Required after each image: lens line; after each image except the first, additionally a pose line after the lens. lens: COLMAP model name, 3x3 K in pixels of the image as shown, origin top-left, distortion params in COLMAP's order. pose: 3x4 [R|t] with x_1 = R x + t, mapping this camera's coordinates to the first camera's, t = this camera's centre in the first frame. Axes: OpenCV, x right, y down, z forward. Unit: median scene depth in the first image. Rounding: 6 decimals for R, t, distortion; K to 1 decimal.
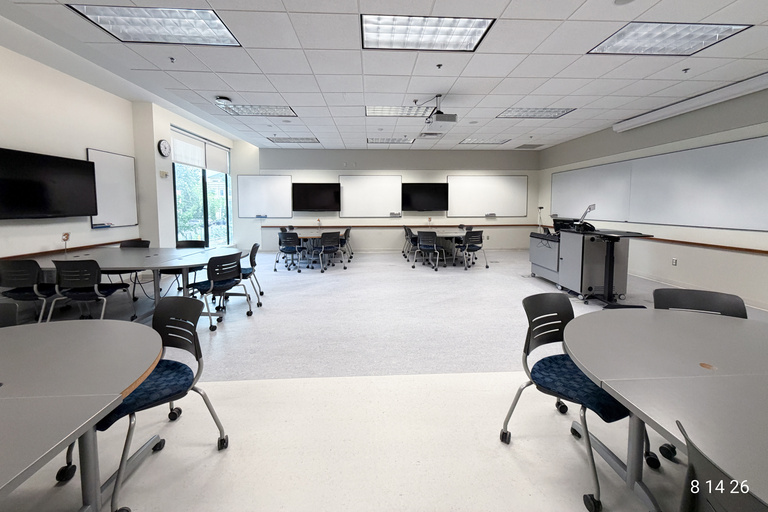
lens RADIAL K [[308.9, 0, 390.2], [0, 308.9, 226.6], [0, 0, 1]] dist [-0.000092, -0.000118]
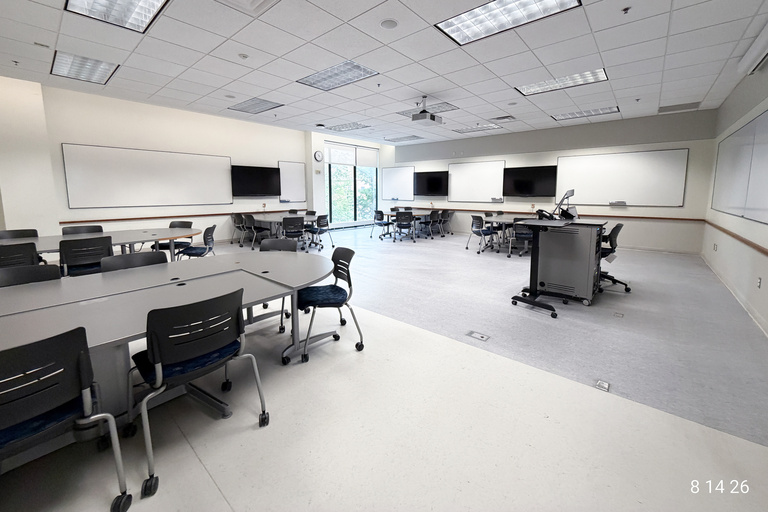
lens RADIAL K [[308.9, 0, 381.0], [0, 308.9, 226.6], [0, 0, 1]] dist [-0.000092, -0.000118]
pose [[0.729604, 0.080495, -0.679116, 0.463813], [-0.049121, 0.996652, 0.065359, 0.000152], [0.682103, -0.014328, 0.731115, 0.009067]]
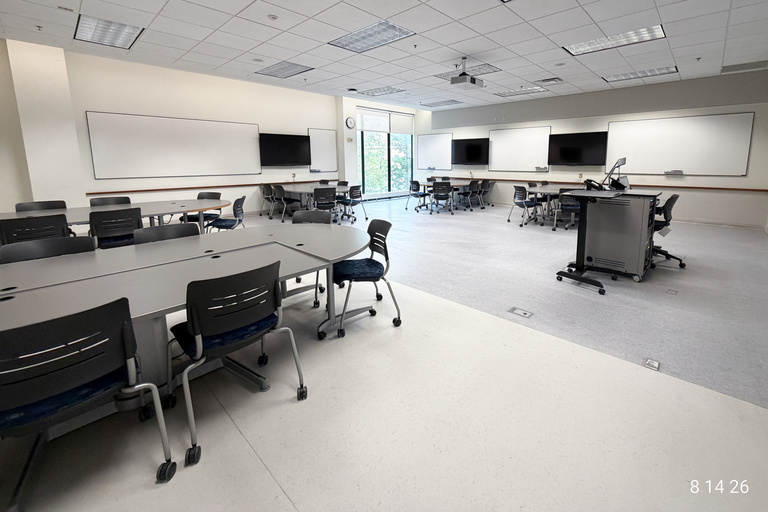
lens RADIAL K [[329.4, 0, 407.5], [0, 329.4, 207.1], [0, 0, 1]] dist [0.000663, -0.000882]
pose [[0.712327, 0.099955, -0.694694, 0.465261], [-0.047009, 0.994379, 0.094873, 0.000019], [0.700272, -0.034923, 0.713022, 0.002662]]
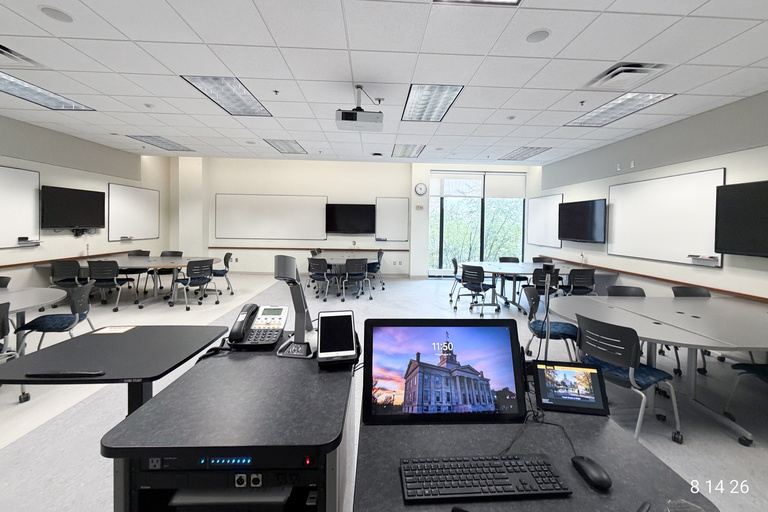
lens RADIAL K [[308.9, 0, 384.3], [0, 308.9, 230.2], [0, 0, 1]] dist [-0.000092, -0.000118]
pose [[-0.004322, 0.021669, -0.999756, 0.482105], [-0.086037, 0.996050, 0.021960, -0.056009], [0.996283, 0.086111, -0.002440, 0.598415]]
